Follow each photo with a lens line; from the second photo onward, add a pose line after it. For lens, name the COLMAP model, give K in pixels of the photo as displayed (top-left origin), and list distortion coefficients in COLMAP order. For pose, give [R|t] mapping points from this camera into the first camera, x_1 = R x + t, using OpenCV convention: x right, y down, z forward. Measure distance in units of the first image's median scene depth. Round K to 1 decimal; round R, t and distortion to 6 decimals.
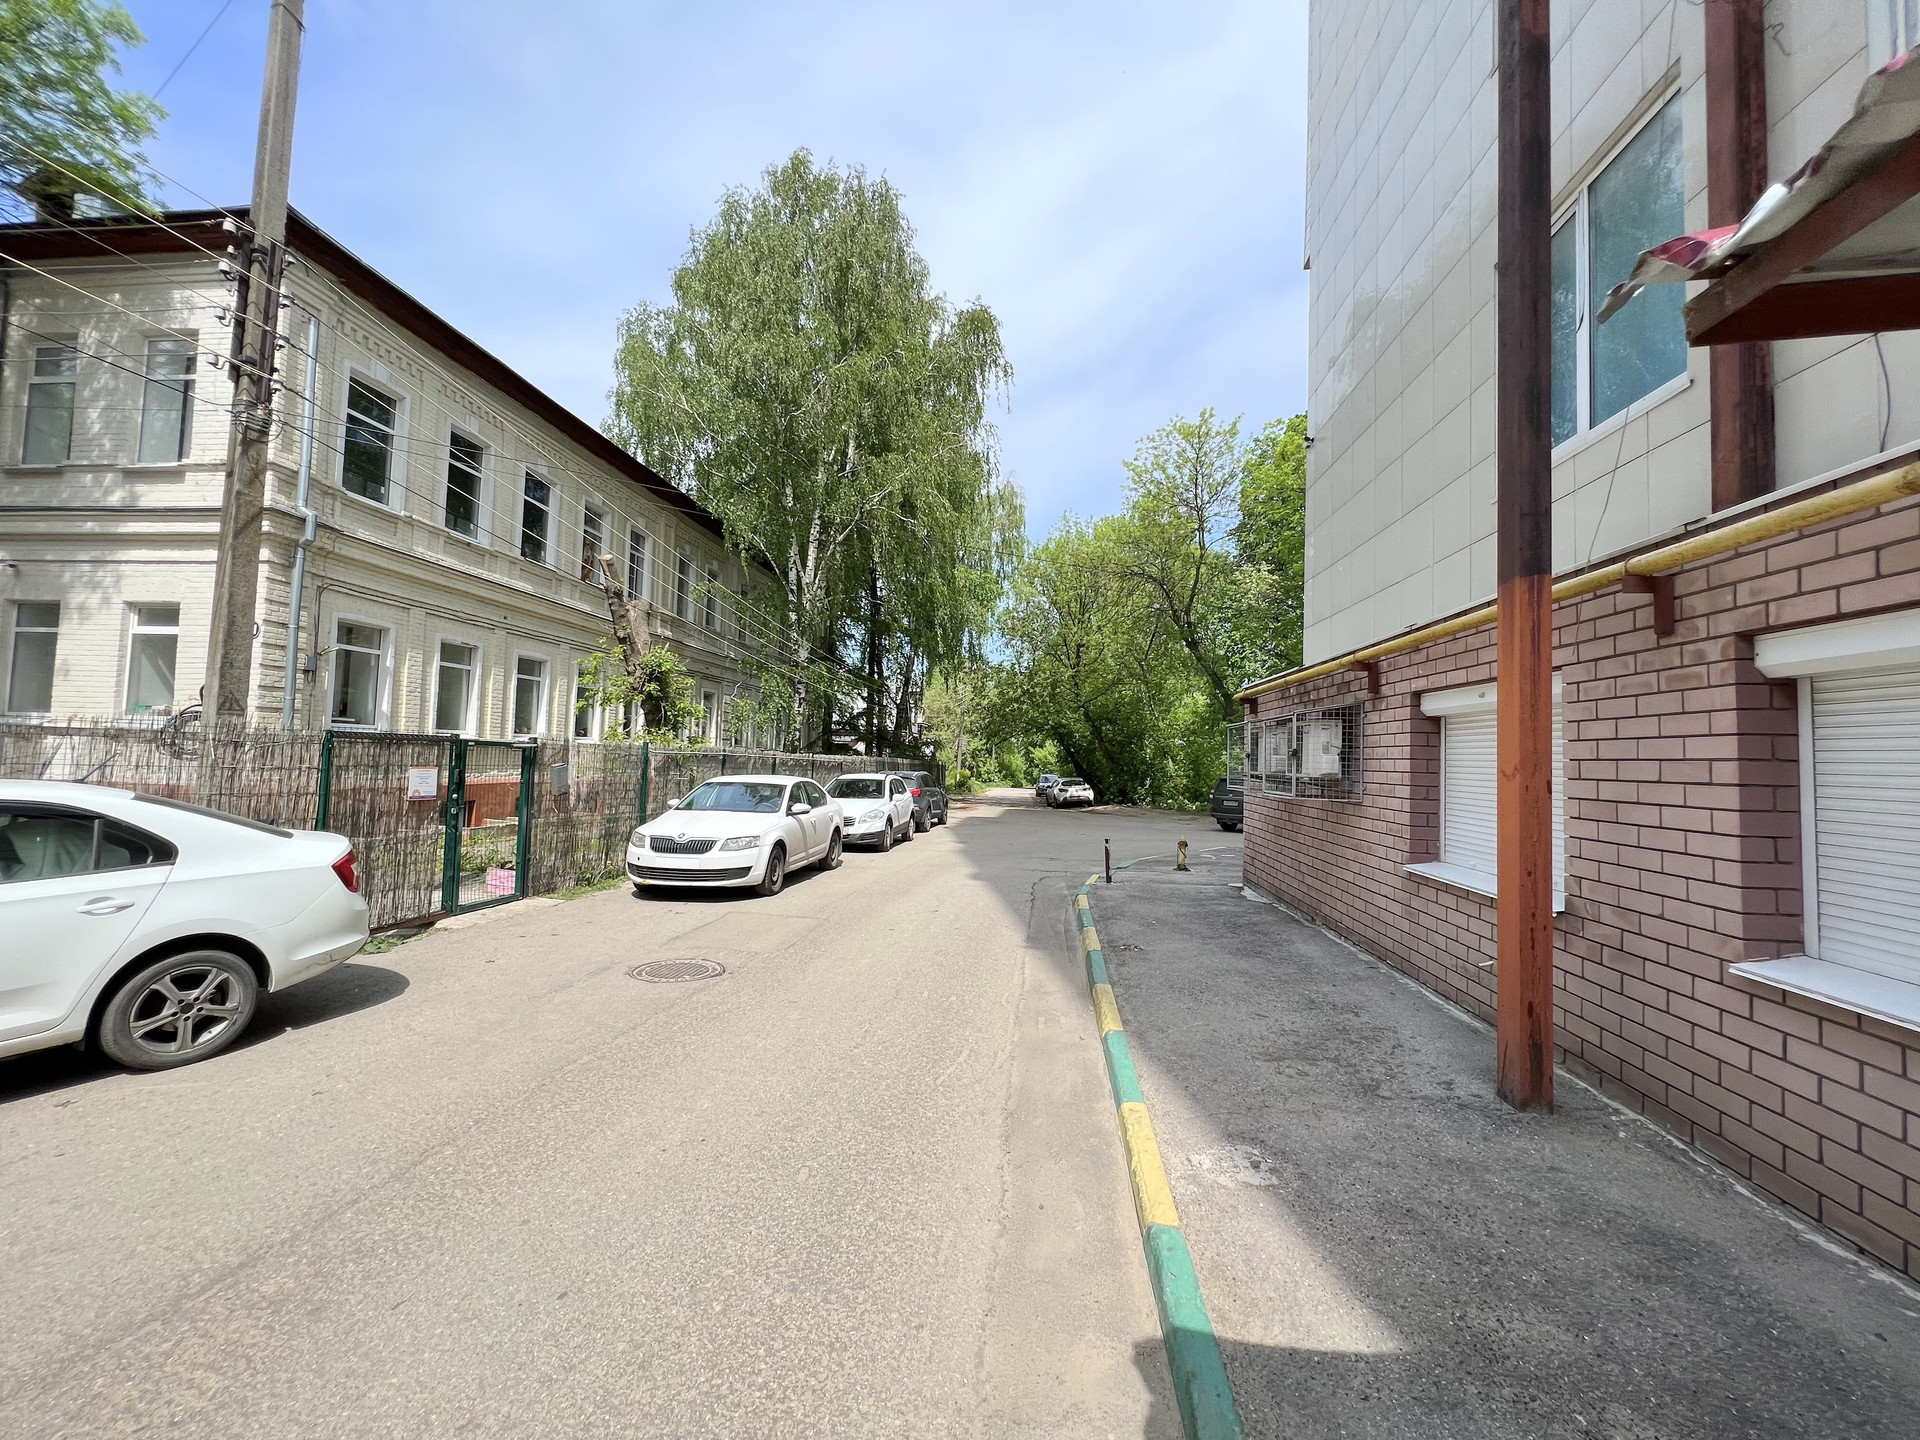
lens RADIAL K [[775.7, 0, 969.0], [0, 775.7, 719.0], [0, 0, 1]] dist [-0.000921, 0.000006]
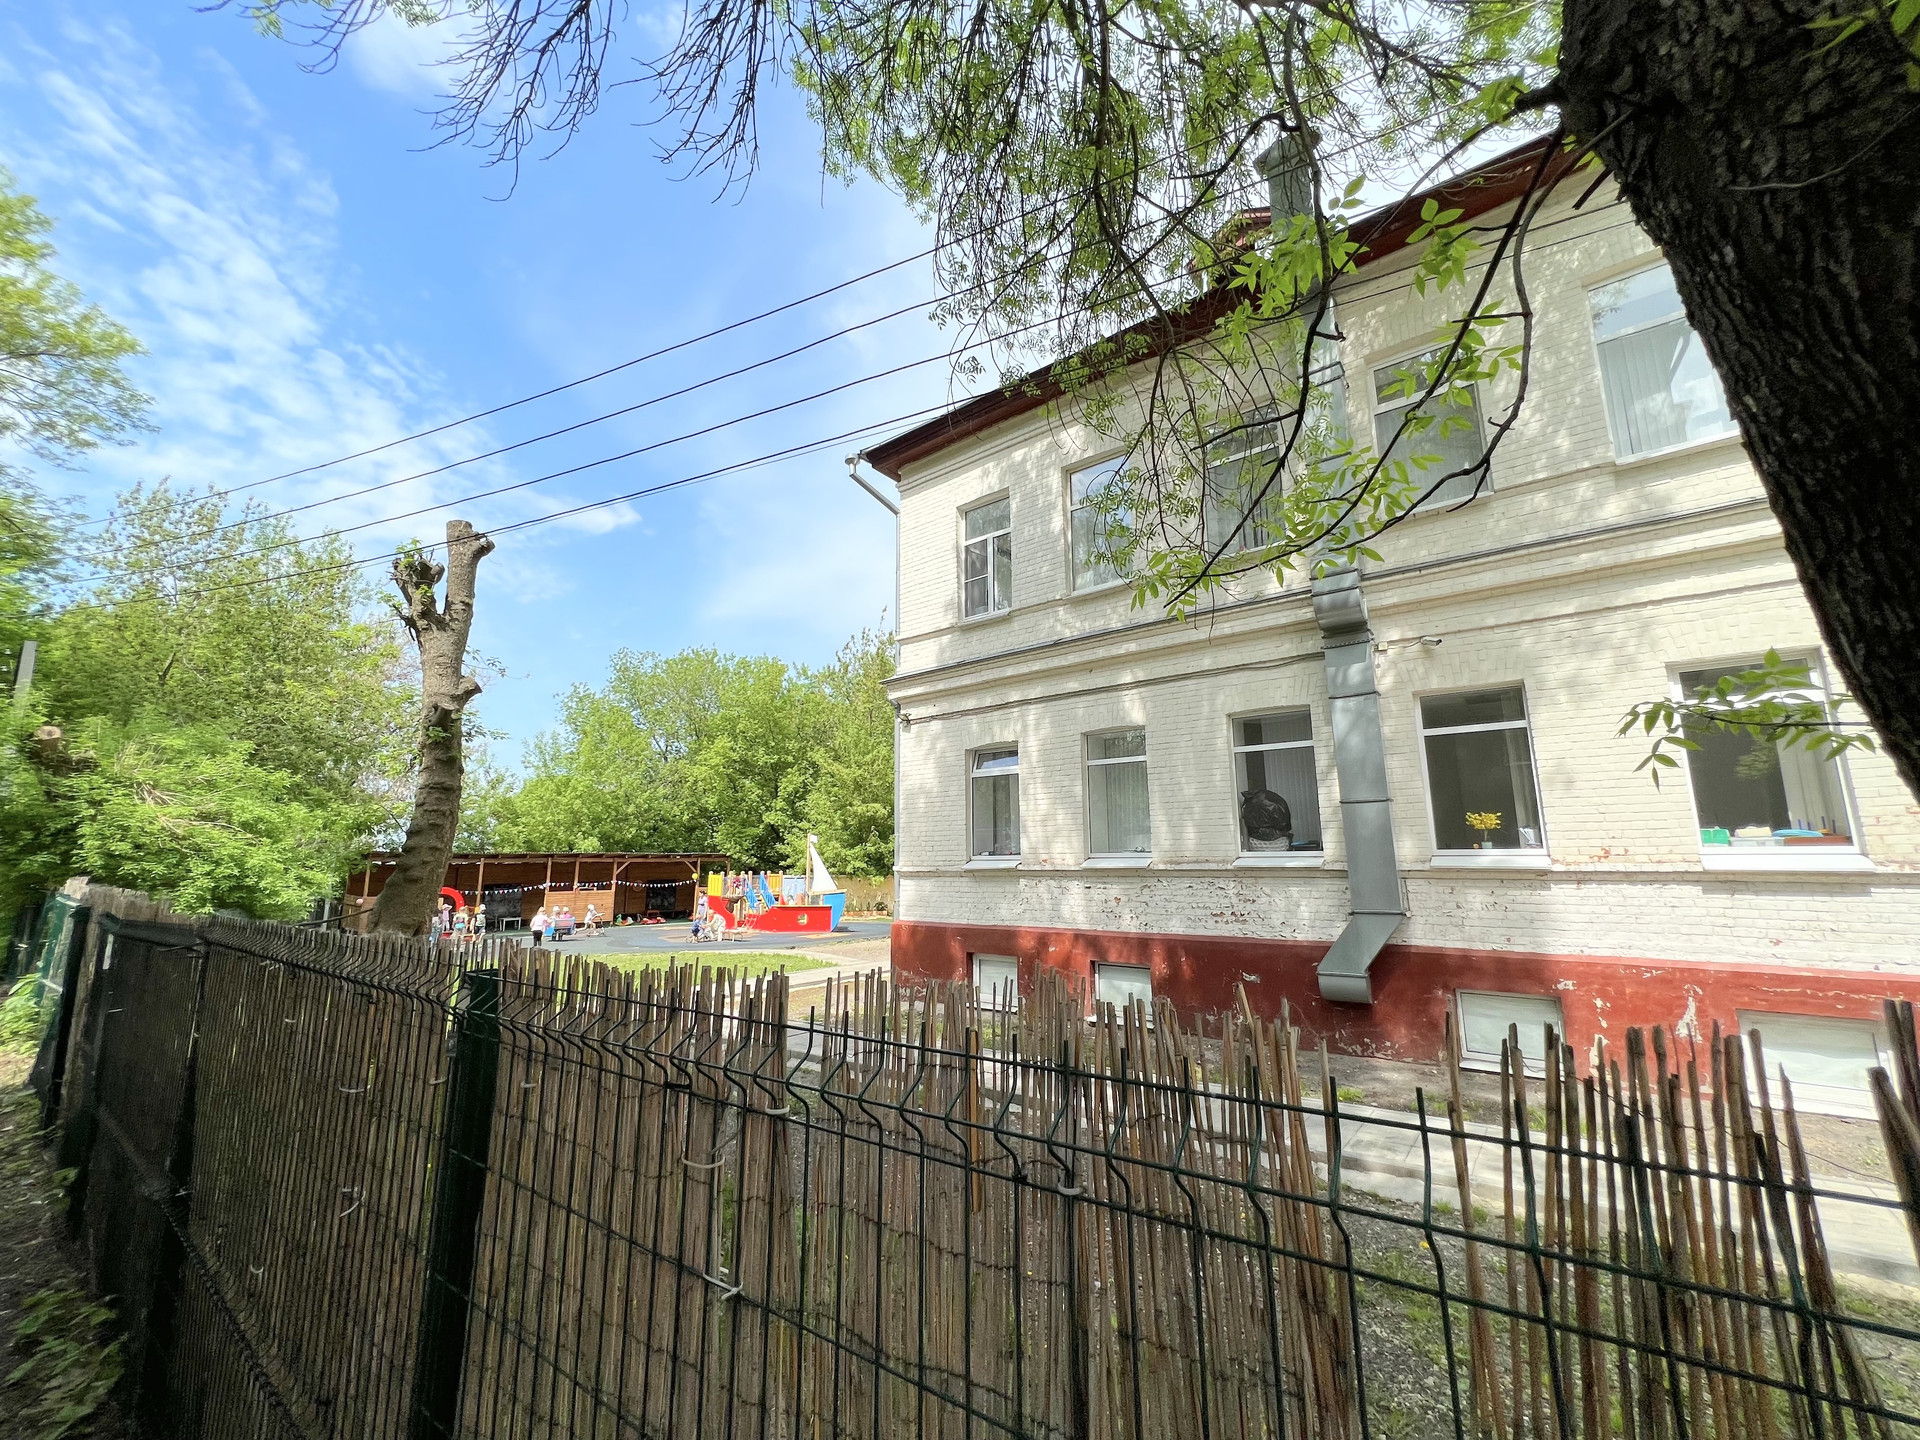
lens RADIAL K [[775.7, 0, 960.2], [0, 775.7, 724.0], [0, 0, 1]] dist [-0.000921, 0.000006]
pose [[0.846159, -0.125858, -0.517856, -1.249834], [0.056173, 0.987364, -0.148180, -0.040908], [0.529961, 0.096294, 0.842537, 0.169611]]
